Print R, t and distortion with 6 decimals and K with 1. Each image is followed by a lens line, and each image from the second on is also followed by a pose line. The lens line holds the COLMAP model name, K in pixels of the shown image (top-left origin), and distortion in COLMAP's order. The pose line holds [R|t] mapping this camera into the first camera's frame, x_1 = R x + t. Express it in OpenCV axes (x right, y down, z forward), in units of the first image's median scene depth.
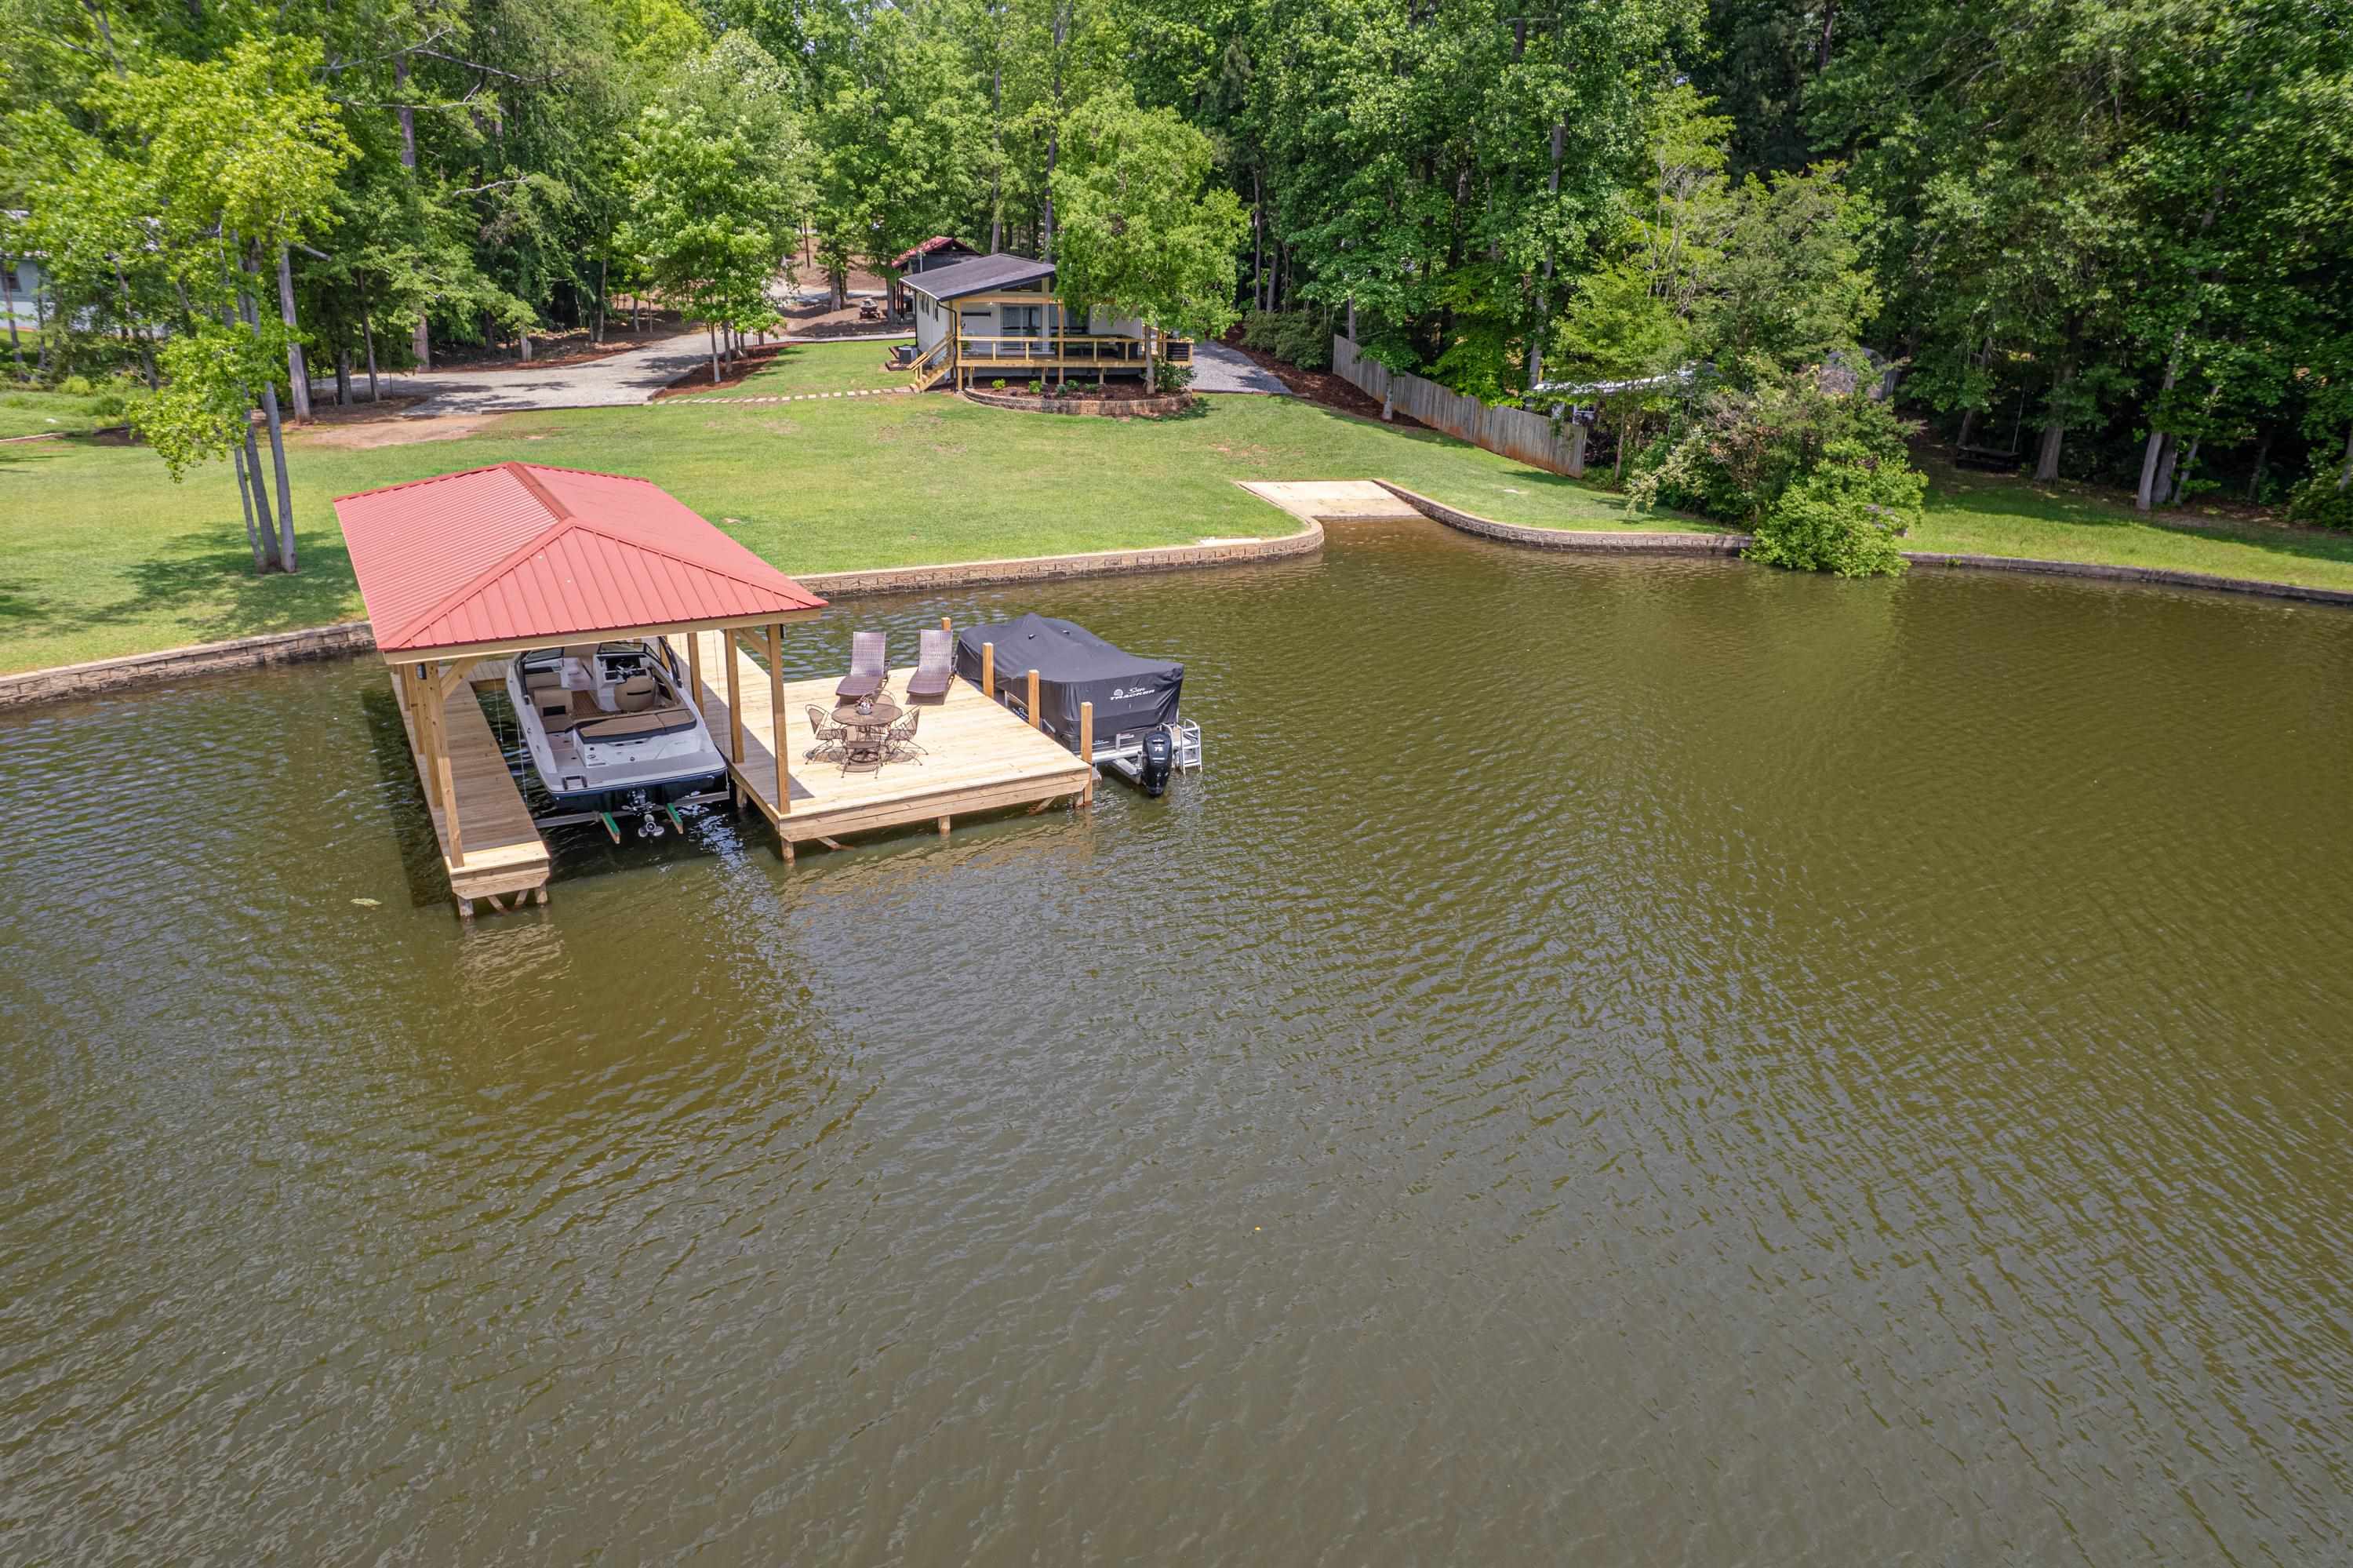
lens RADIAL K [[1511.8, 0, 1174.3], [0, 1511.8, 774.1], [0, 0, 1]] dist [-0.071240, 0.060355]
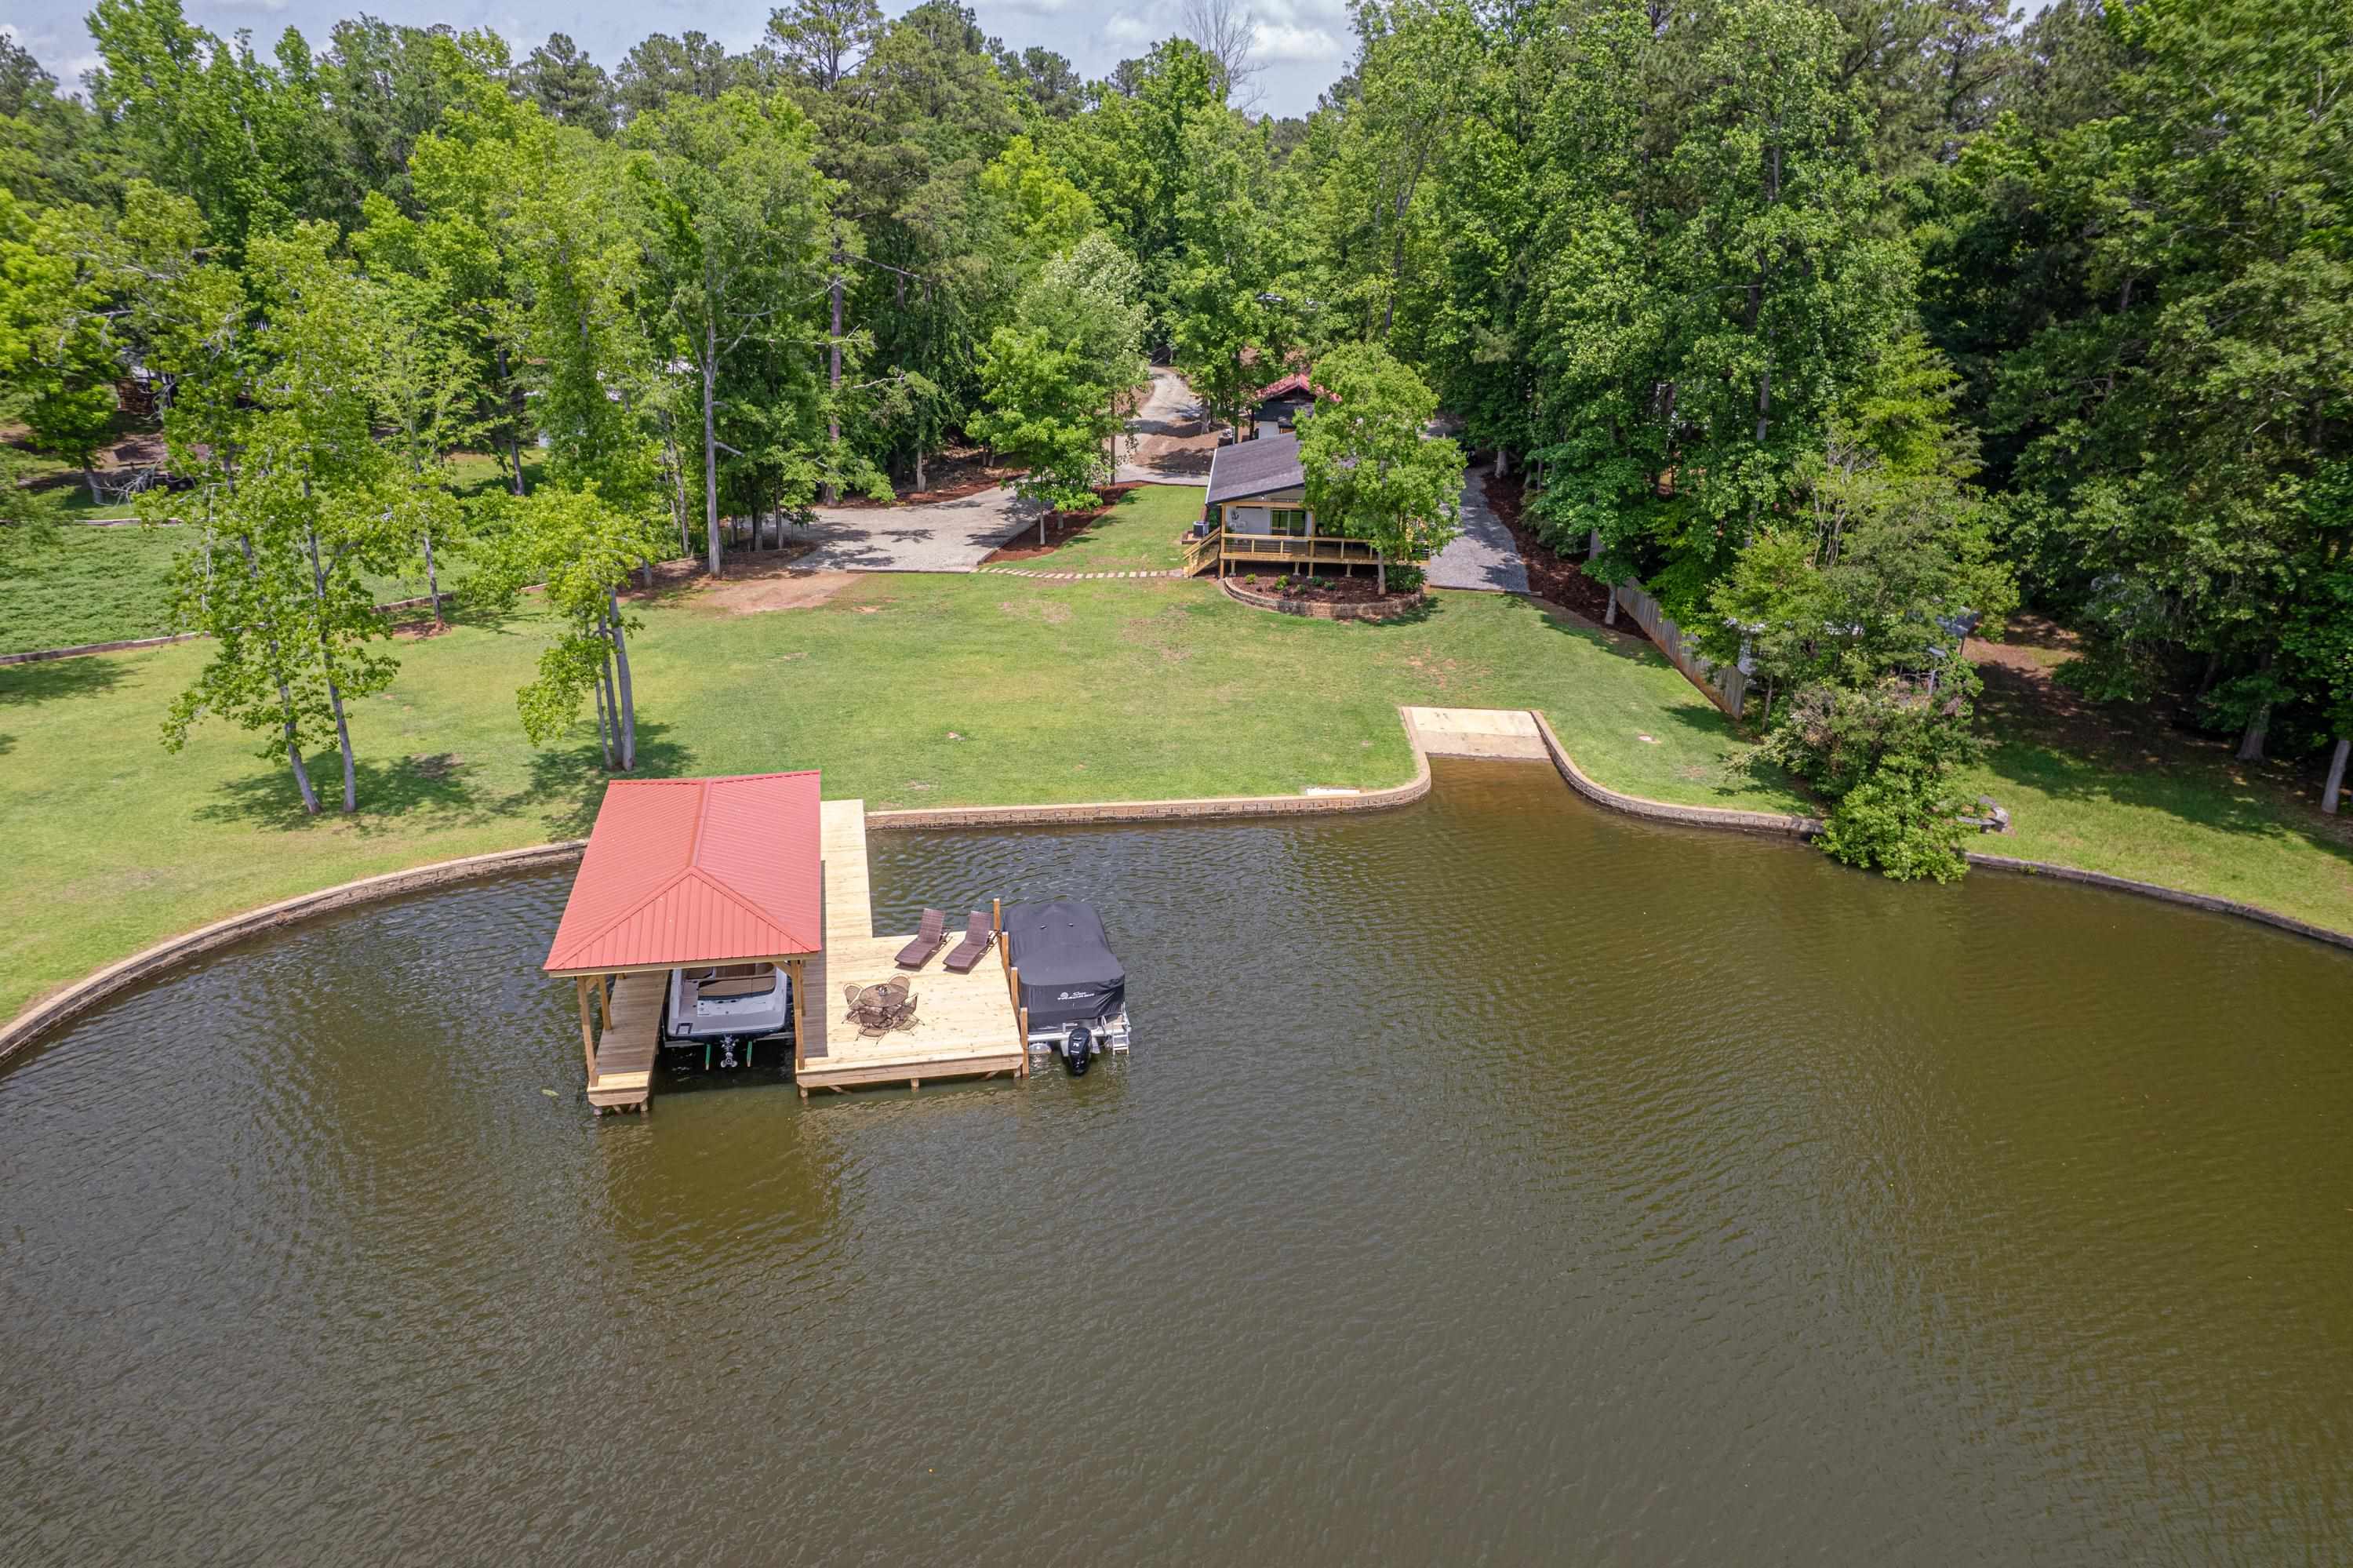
lens RADIAL K [[1511.8, 0, 1176.7], [0, 1511.8, 773.6], [0, 0, 1]] dist [-0.071240, 0.060355]
pose [[0.952497, 0.100517, -0.287482, 0.193973], [-0.102701, 0.994684, 0.007514, -0.122318], [0.286709, 0.022367, 0.957757, -0.136267]]
